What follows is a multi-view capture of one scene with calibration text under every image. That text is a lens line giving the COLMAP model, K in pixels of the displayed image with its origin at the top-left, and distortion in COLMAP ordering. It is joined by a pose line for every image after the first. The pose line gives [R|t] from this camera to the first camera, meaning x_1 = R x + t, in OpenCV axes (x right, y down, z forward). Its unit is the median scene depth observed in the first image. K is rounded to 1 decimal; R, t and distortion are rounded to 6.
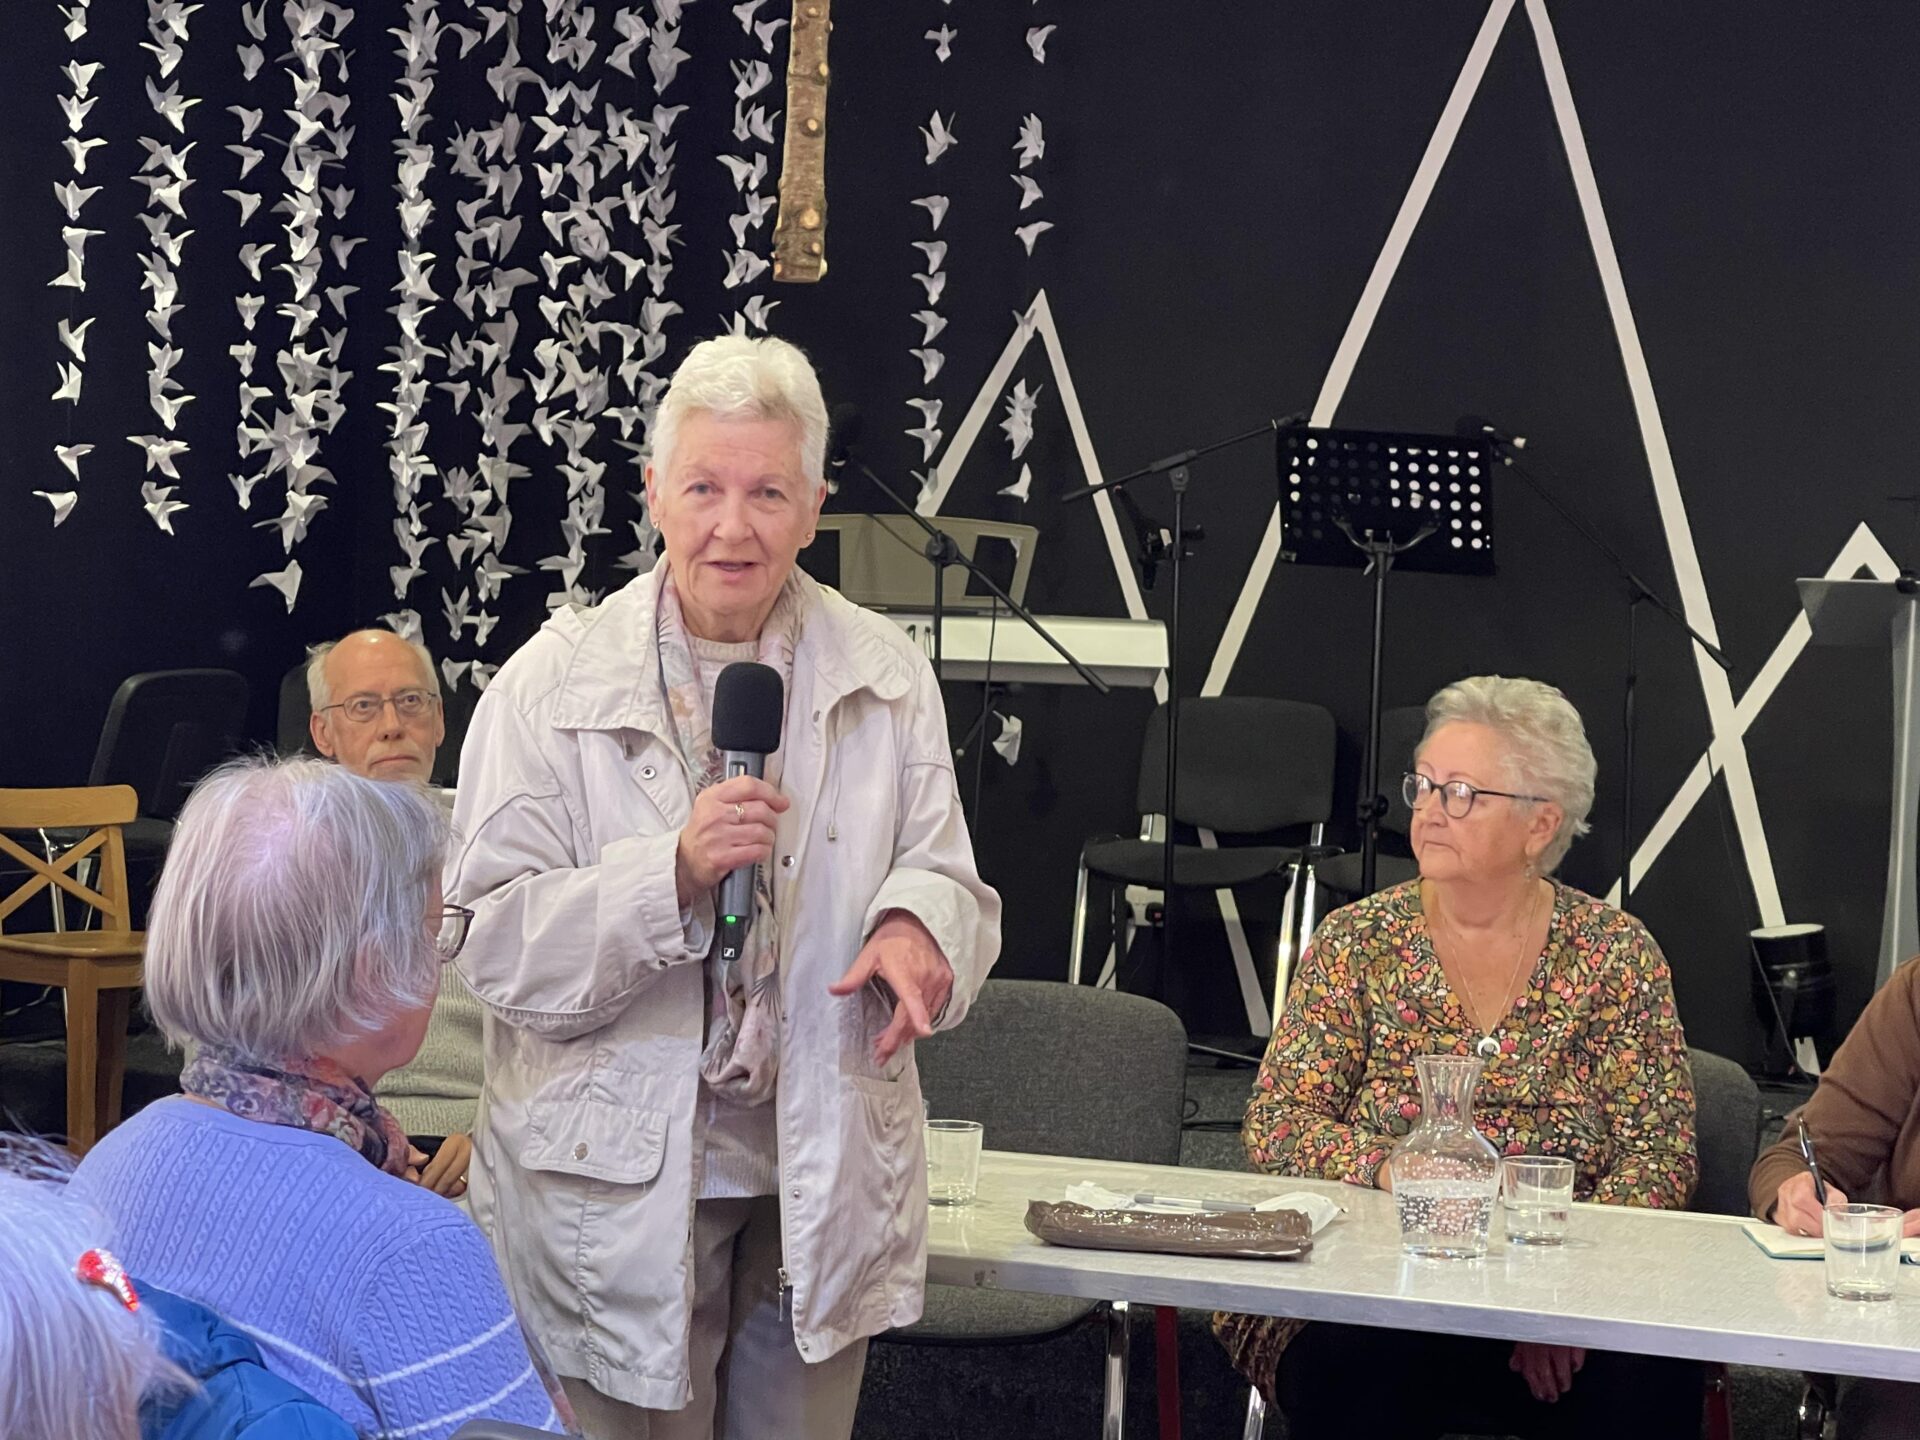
lens RADIAL K [[4250.3, 0, 973.9], [0, 4250.3, 685.8], [0, 0, 1]] dist [0.247174, 0.000000]
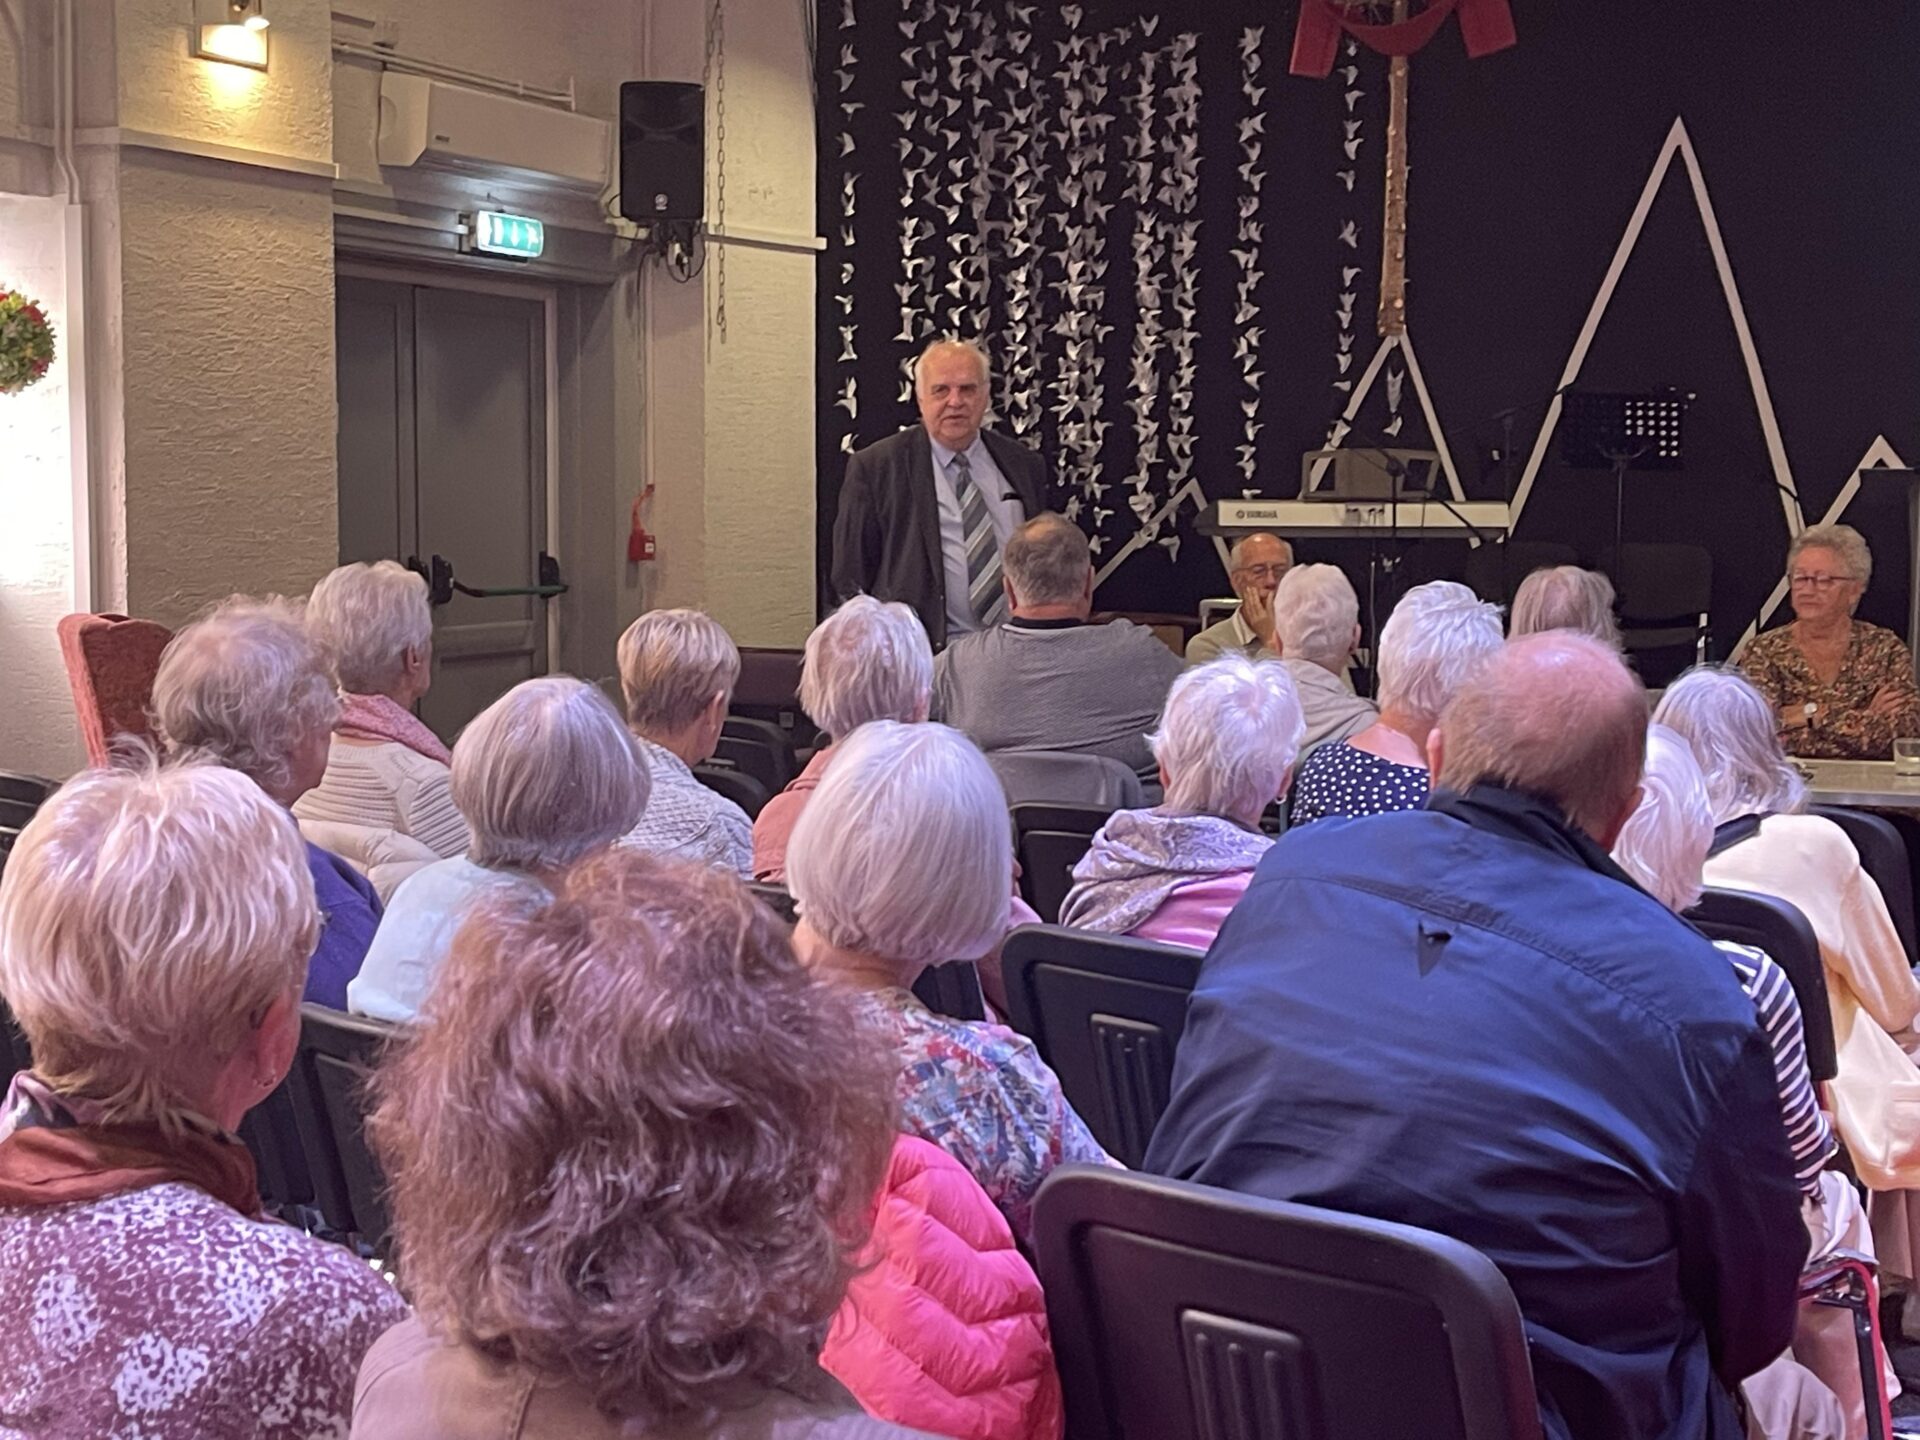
lens RADIAL K [[2963.6, 0, 927.8], [0, 2963.6, 740.4], [0, 0, 1]] dist [0.082178, 0.000000]
pose [[0.998970, -0.026561, -0.036786, -0.156756], [0.028862, 0.997563, 0.063520, -0.001201], [0.035010, -0.064516, 0.997302, -0.287374]]
